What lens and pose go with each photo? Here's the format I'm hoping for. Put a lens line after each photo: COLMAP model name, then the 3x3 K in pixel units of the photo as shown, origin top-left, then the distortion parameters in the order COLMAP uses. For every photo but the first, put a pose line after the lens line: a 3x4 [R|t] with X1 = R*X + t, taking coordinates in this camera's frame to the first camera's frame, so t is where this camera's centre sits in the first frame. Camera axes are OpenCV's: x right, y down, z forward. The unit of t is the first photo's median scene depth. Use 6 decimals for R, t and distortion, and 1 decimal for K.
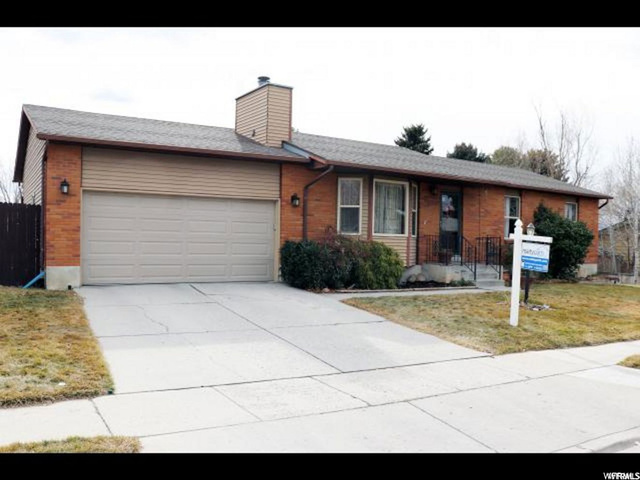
lens RADIAL K [[592.6, 0, 318.6], [0, 592.6, 258.2], [0, 0, 1]] dist [-0.136765, 0.008342]
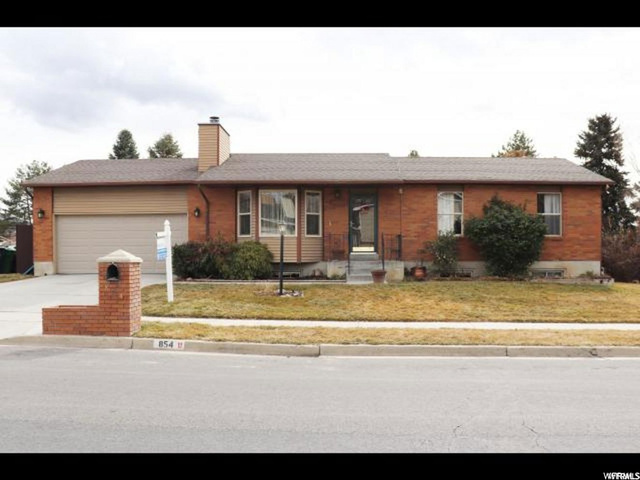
lens RADIAL K [[592.6, 0, 318.6], [0, 592.6, 258.2], [0, 0, 1]] dist [-0.136765, 0.008342]
pose [[0.826803, -0.013340, -0.562334, 0.875474], [0.004676, 0.999847, -0.016843, 0.026836], [0.562473, 0.011297, 0.826739, 0.066092]]
